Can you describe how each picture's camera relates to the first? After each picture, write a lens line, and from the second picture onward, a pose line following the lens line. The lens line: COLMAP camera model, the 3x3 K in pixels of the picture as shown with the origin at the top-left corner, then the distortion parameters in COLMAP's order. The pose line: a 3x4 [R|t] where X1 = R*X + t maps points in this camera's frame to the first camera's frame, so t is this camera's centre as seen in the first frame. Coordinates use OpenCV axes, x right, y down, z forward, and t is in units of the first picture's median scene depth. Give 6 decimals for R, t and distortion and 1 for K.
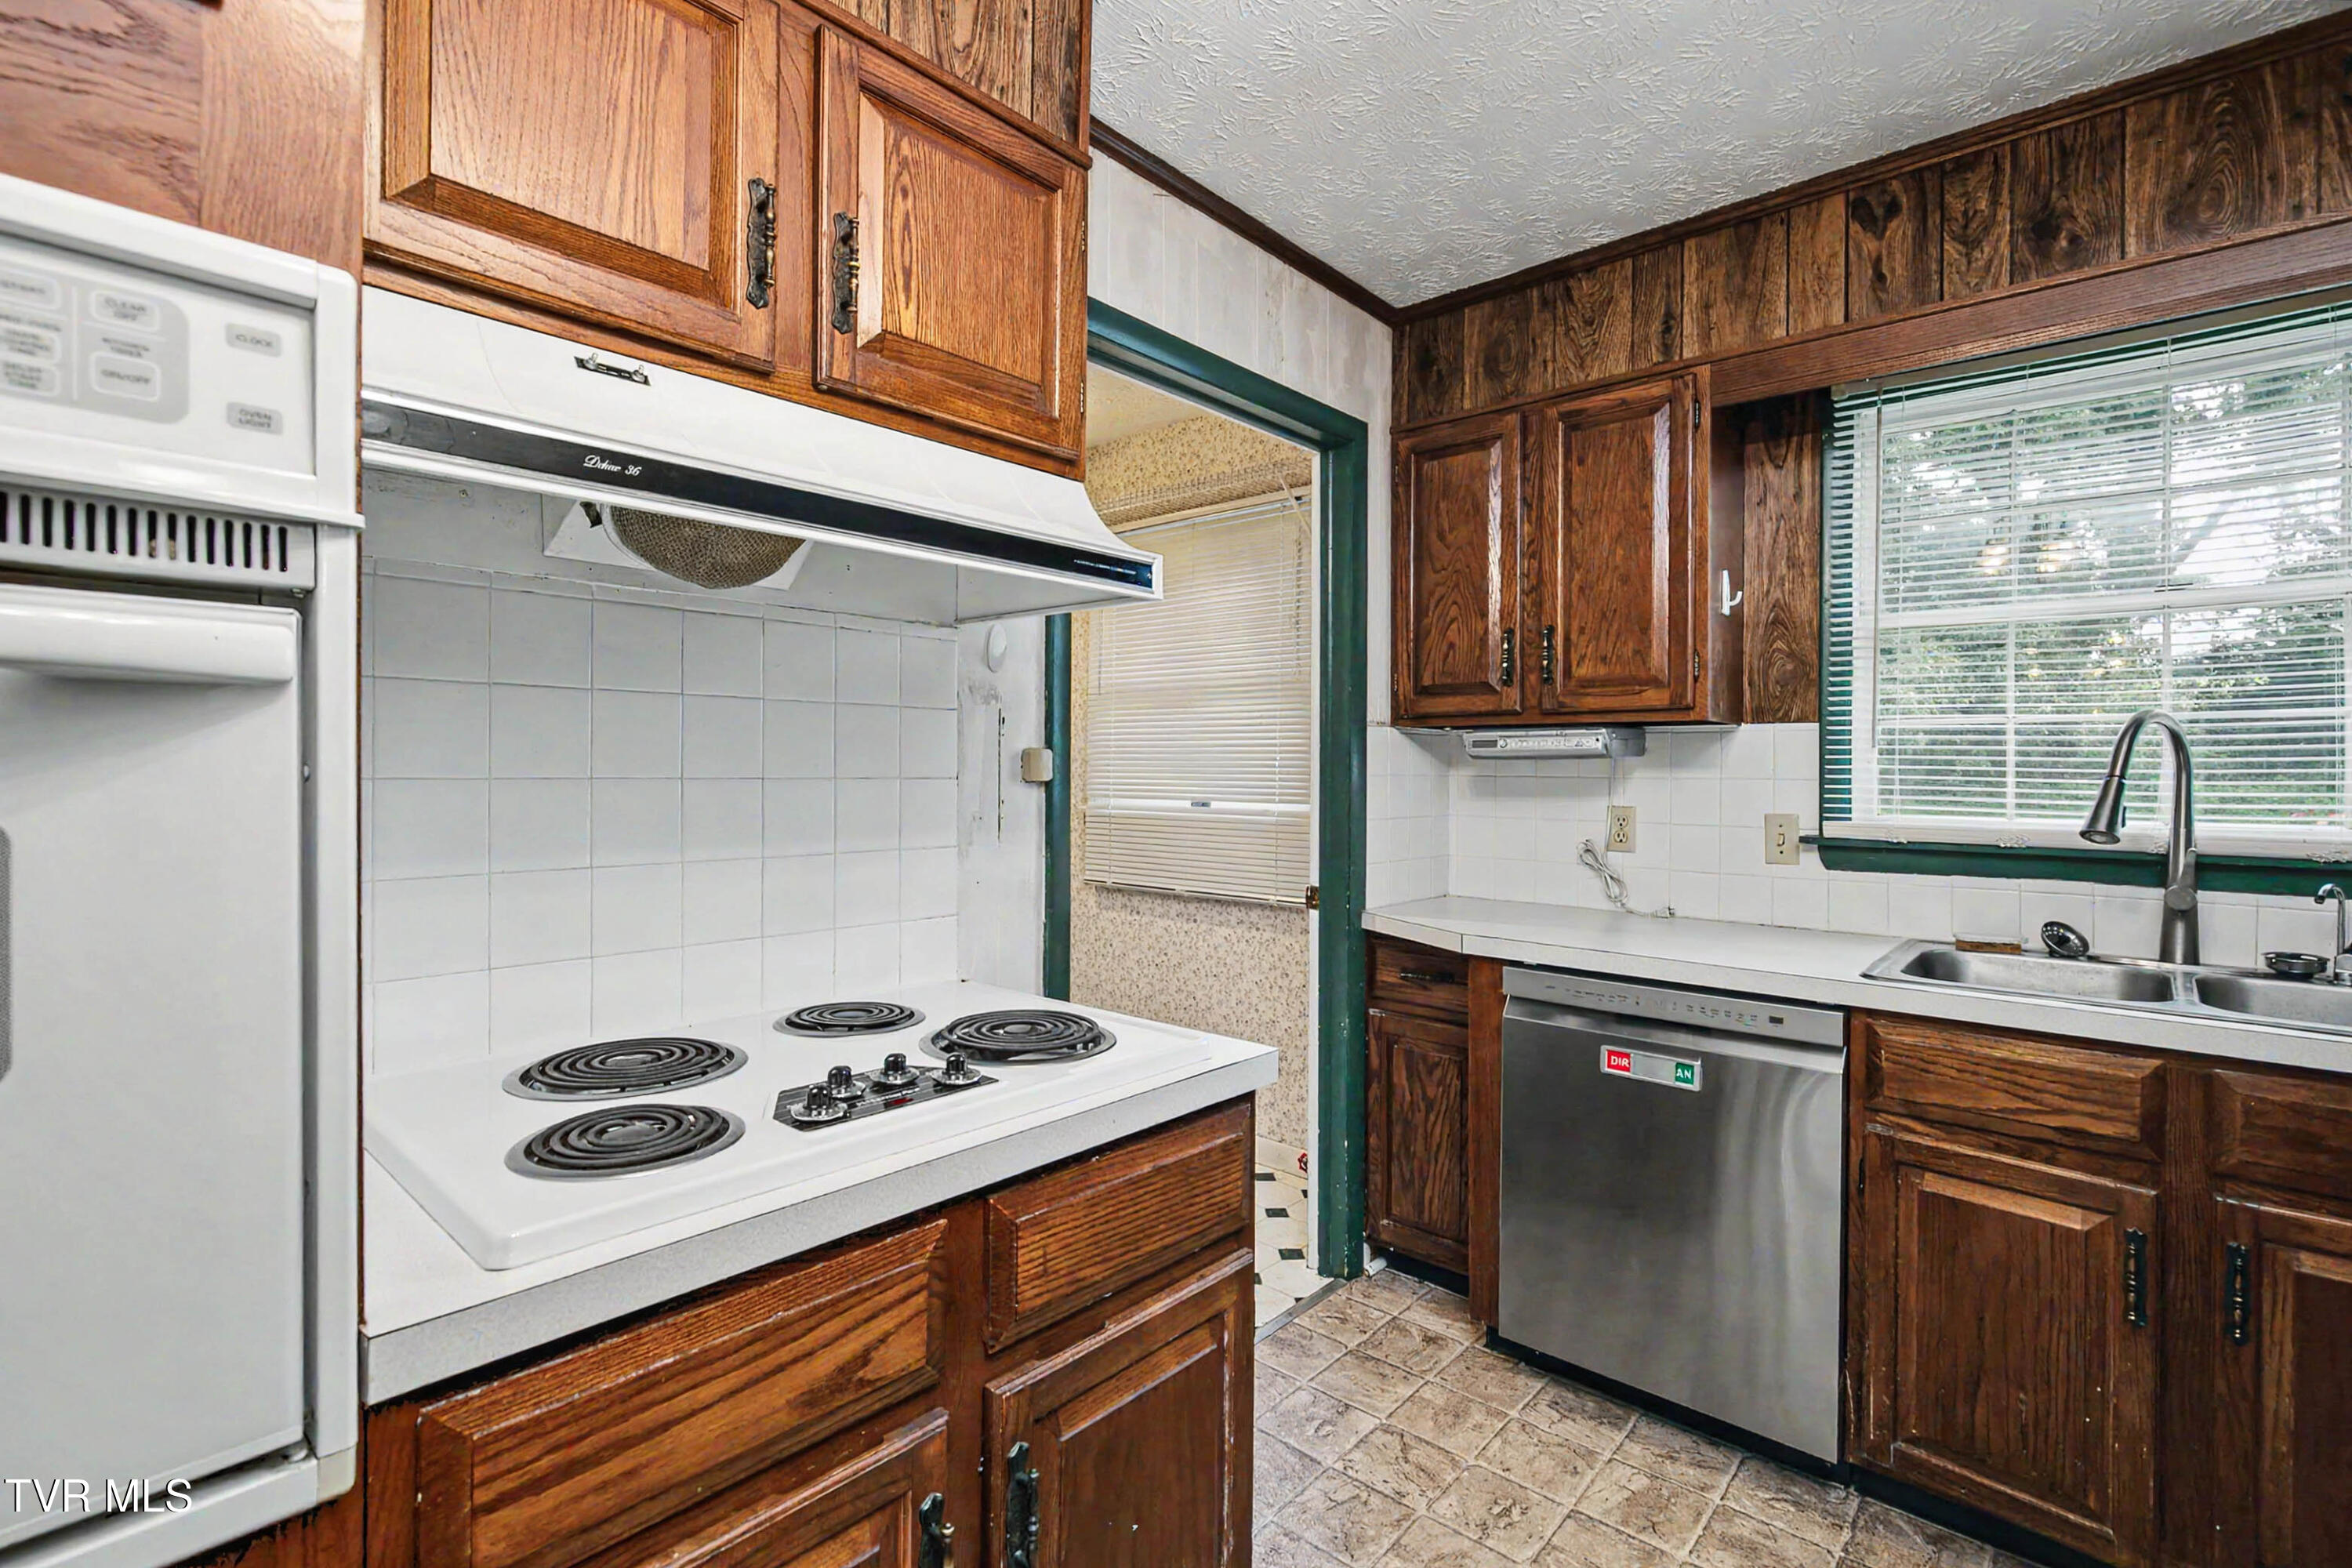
lens RADIAL K [[1077.0, 0, 1172.3], [0, 1077.0, 766.9], [0, 0, 1]] dist [0.000019, 0.000151]
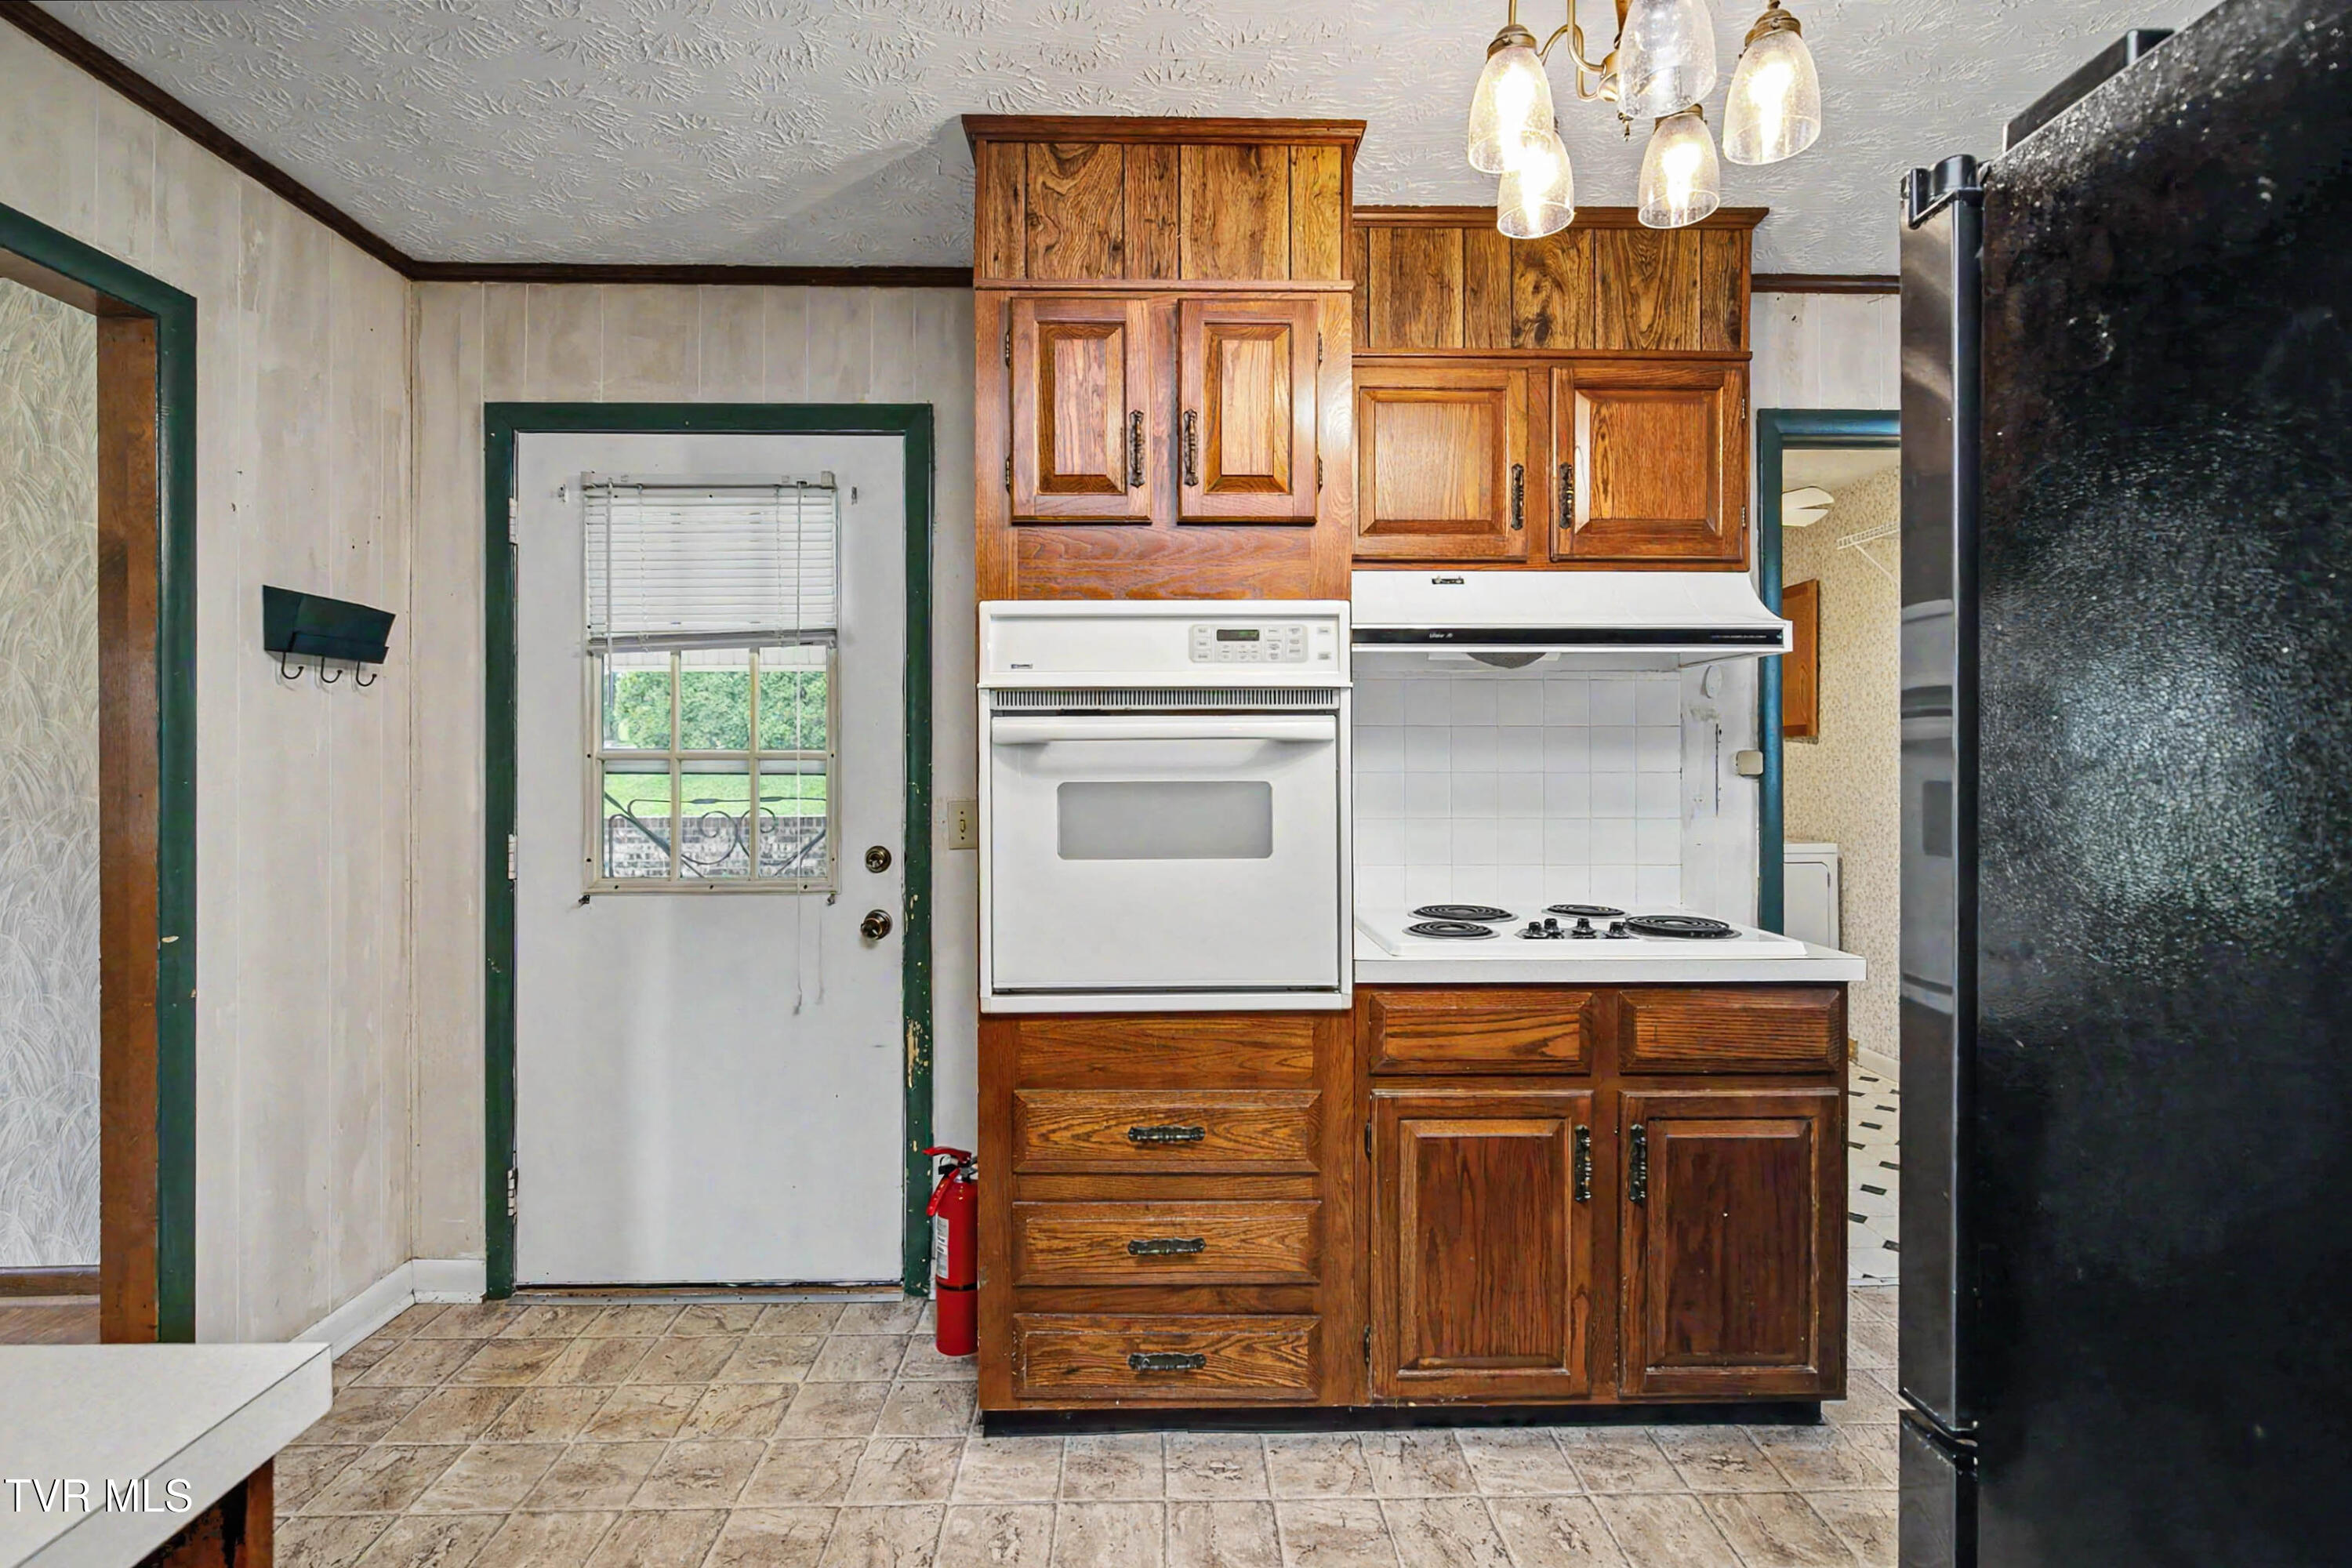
lens RADIAL K [[1077.0, 0, 1172.3], [0, 1077.0, 766.9], [0, 0, 1]] dist [0.000019, 0.000151]
pose [[0.685646, -0.003484, -0.727927, 0.635417], [0.005026, 0.999987, -0.000052, -0.001818], [0.727918, -0.003623, 0.685654, -0.831125]]
